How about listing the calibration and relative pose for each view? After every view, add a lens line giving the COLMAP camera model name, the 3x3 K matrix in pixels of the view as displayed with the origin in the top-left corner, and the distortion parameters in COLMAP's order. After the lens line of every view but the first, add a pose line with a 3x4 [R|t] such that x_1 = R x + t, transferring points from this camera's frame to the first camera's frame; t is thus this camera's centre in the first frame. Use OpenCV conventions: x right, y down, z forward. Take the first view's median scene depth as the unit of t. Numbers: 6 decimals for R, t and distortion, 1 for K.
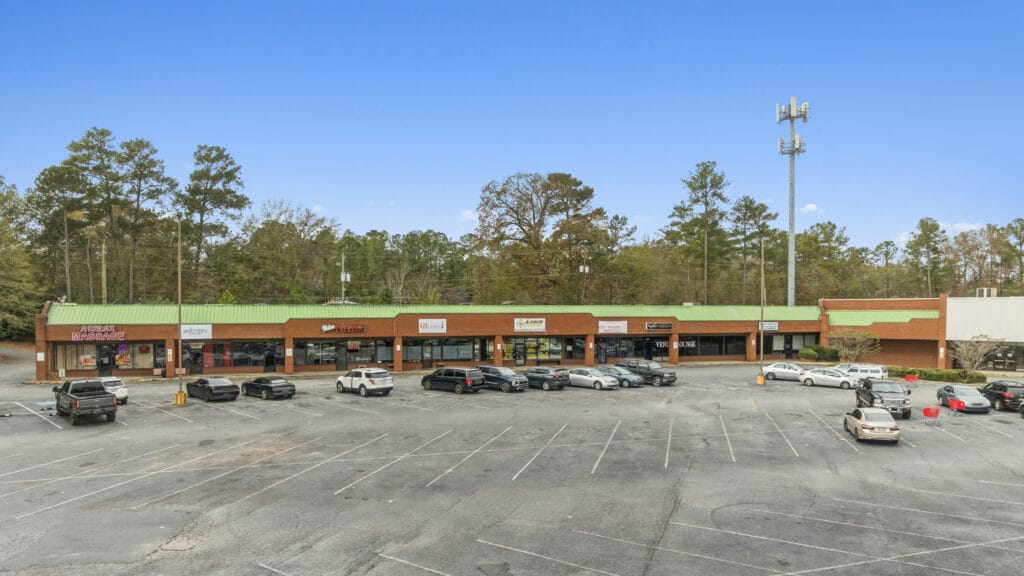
lens RADIAL K [[748.6, 0, 514.8], [0, 748.6, 321.7], [0, 0, 1]] dist [-0.028364, -0.002588]
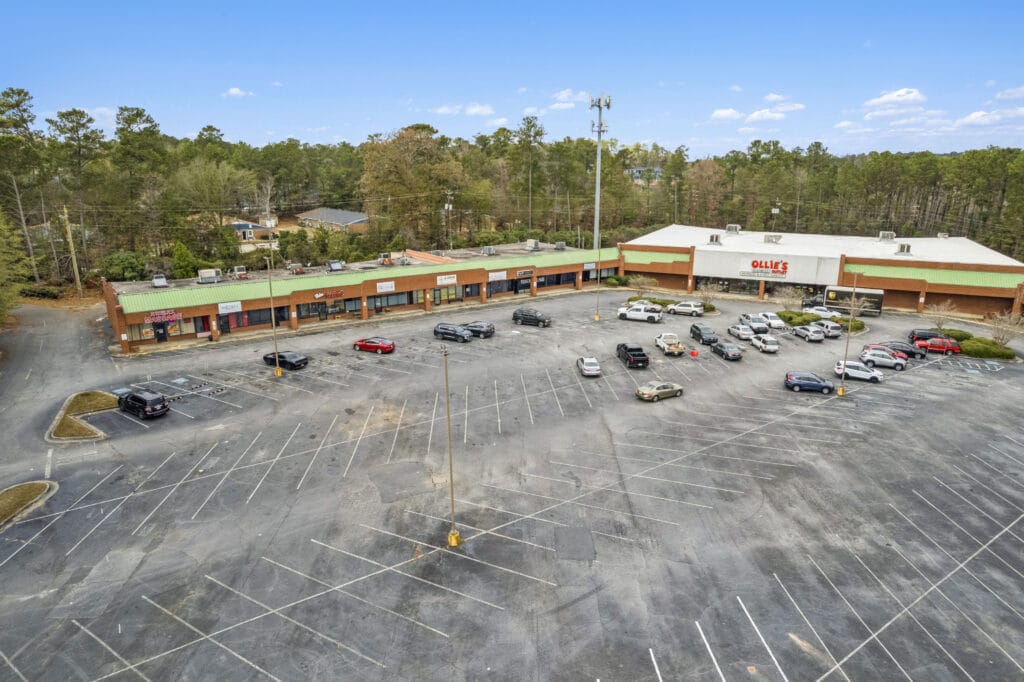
lens RADIAL K [[662.2, 0, 512.0], [0, 662.2, 341.0], [0, 0, 1]] dist [-0.067710, 0.063793]
pose [[0.956900, -0.073236, 0.281032, -0.235099], [0.002690, 0.969875, 0.243587, -0.198533], [-0.290405, -0.232332, 0.928271, -0.290216]]
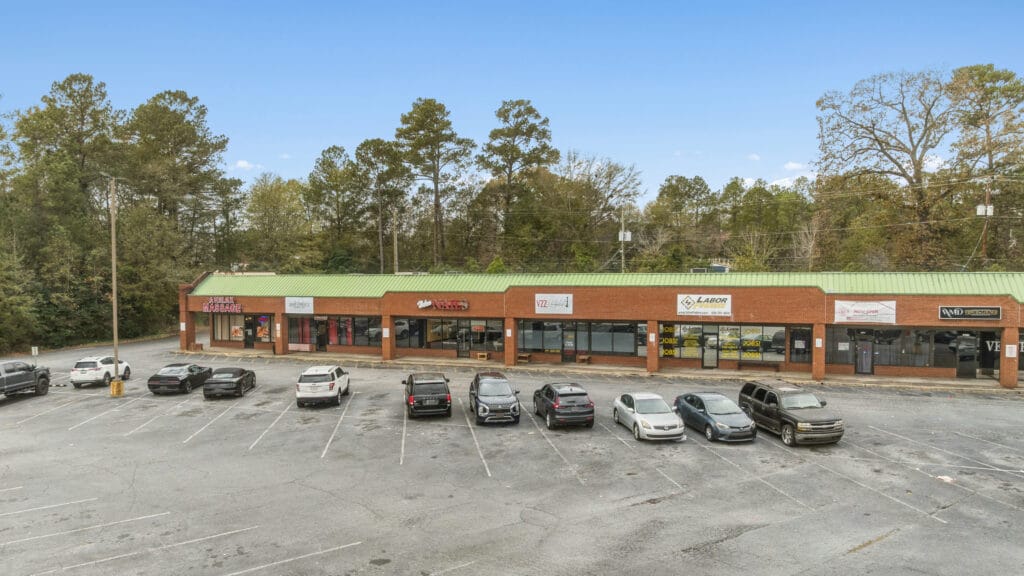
lens RADIAL K [[744.8, 0, 512.0], [0, 744.8, 288.0], [0, 0, 1]] dist [-0.023266, -0.004494]
pose [[0.759713, 0.011213, -0.650162, 0.301163], [-0.004537, 0.999918, 0.011945, -0.016627], [0.650243, -0.006125, 0.759702, 0.426095]]
